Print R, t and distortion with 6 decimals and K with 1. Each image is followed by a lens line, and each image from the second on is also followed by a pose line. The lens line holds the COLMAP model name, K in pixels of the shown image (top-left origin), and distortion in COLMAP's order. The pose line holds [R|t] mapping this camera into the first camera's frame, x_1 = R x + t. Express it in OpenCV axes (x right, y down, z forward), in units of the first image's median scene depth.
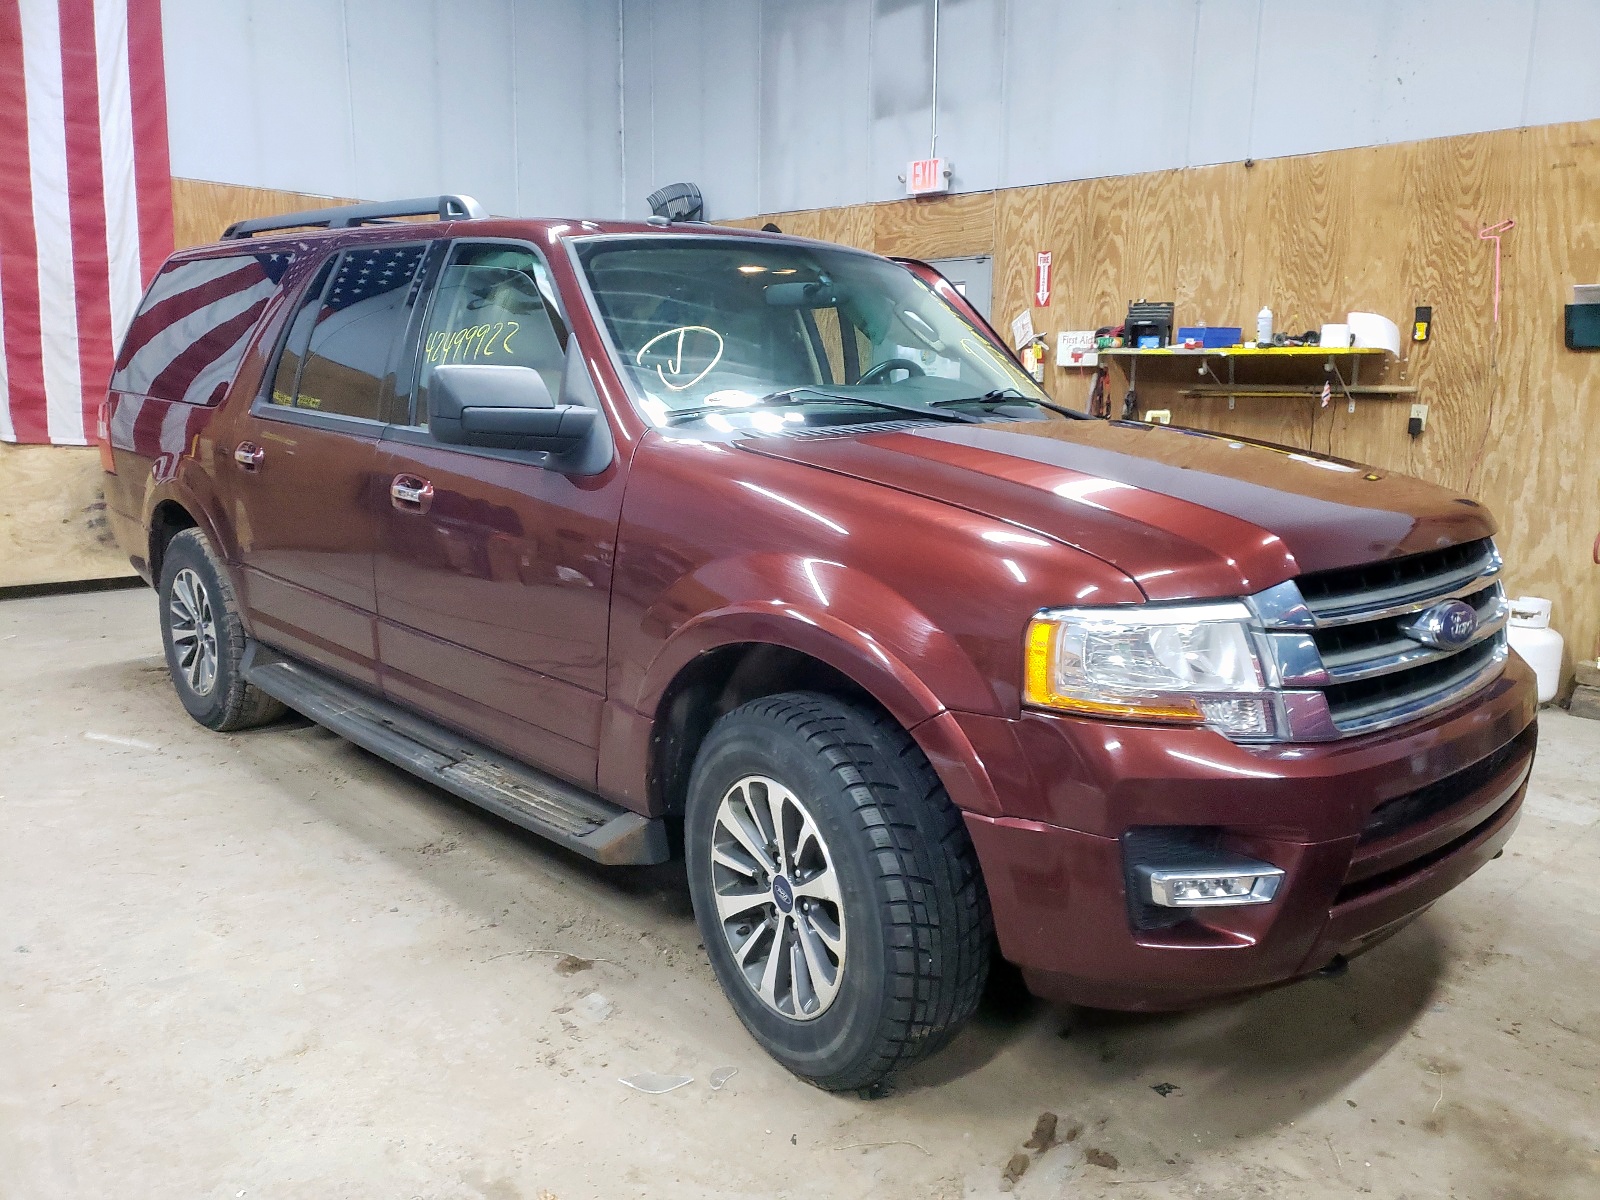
lens RADIAL K [[1238.6, 0, 817.3], [0, 1238.6, 597.6], [0, 0, 1]] dist [0.034514, 0.011038]
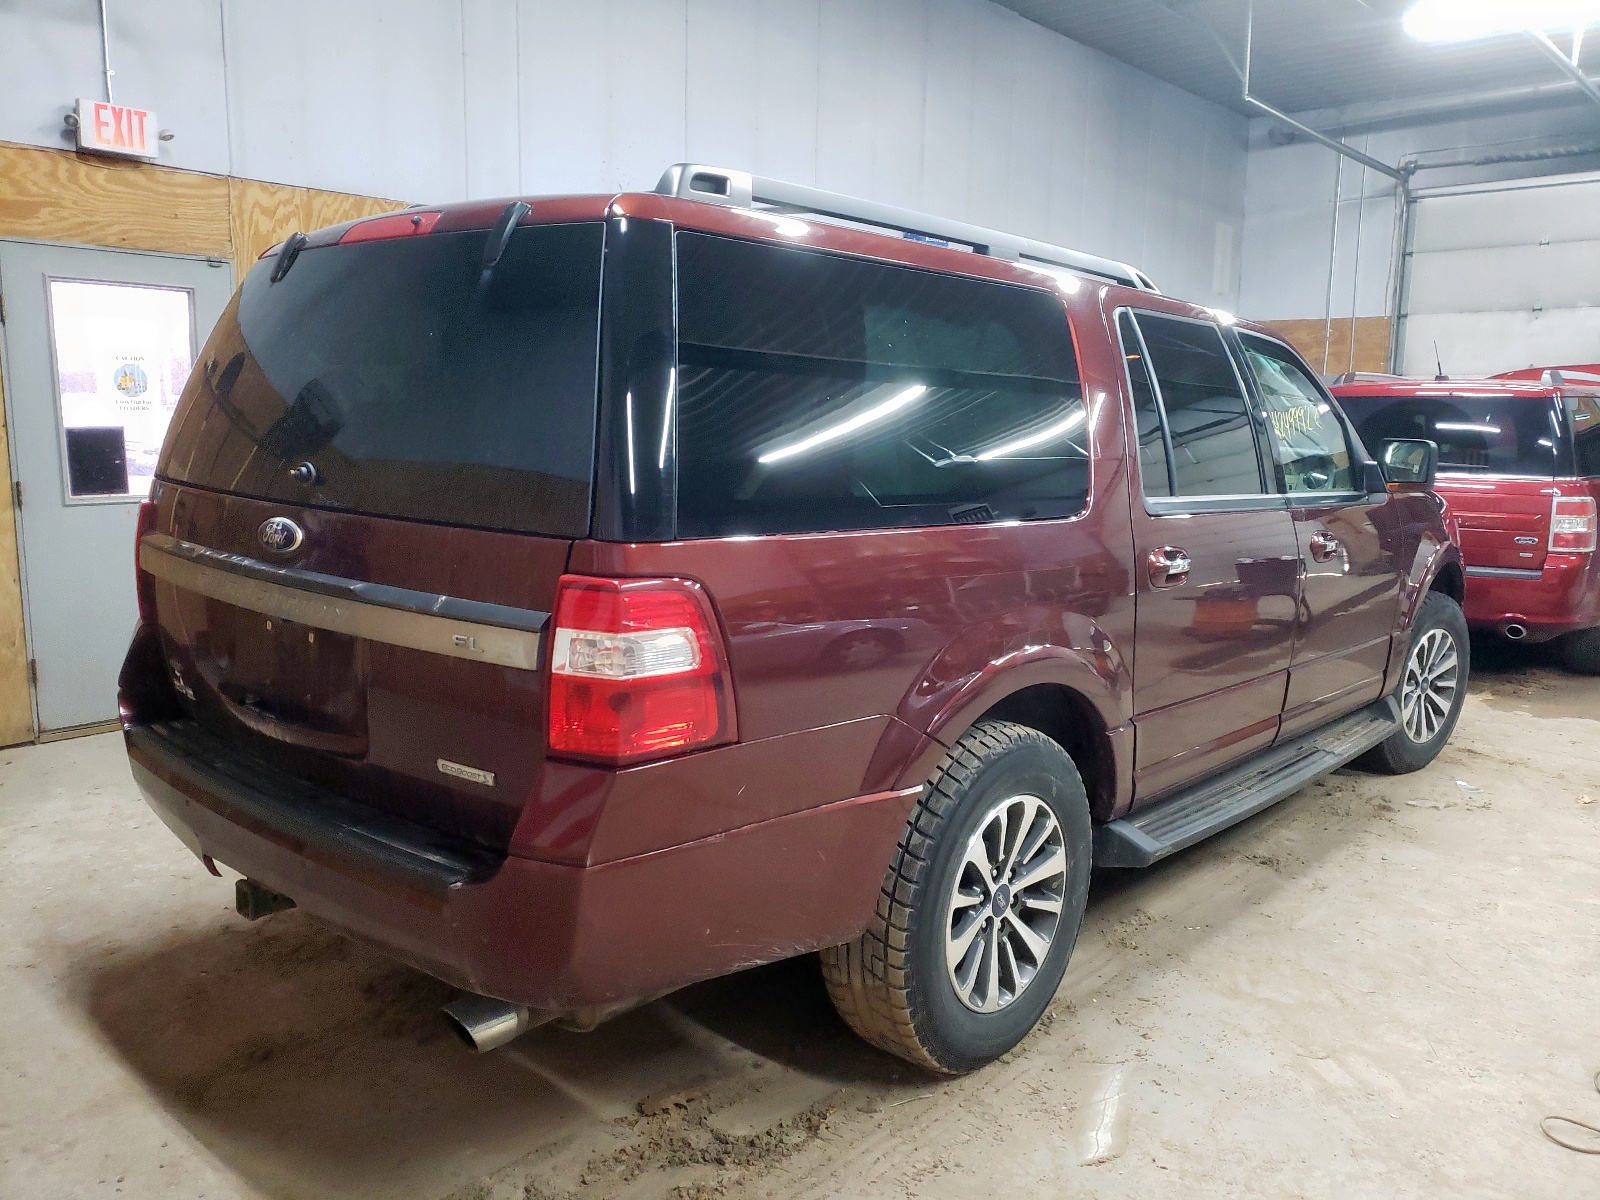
lens RADIAL K [[1238.6, 0, 817.3], [0, 1238.6, 597.6], [0, 0, 1]] dist [0.034514, 0.011038]
pose [[-0.067928, -0.173005, 0.982576, -0.706632], [0.166528, 0.969069, 0.182139, -0.159205], [-0.983694, 0.175998, -0.037017, 0.732672]]
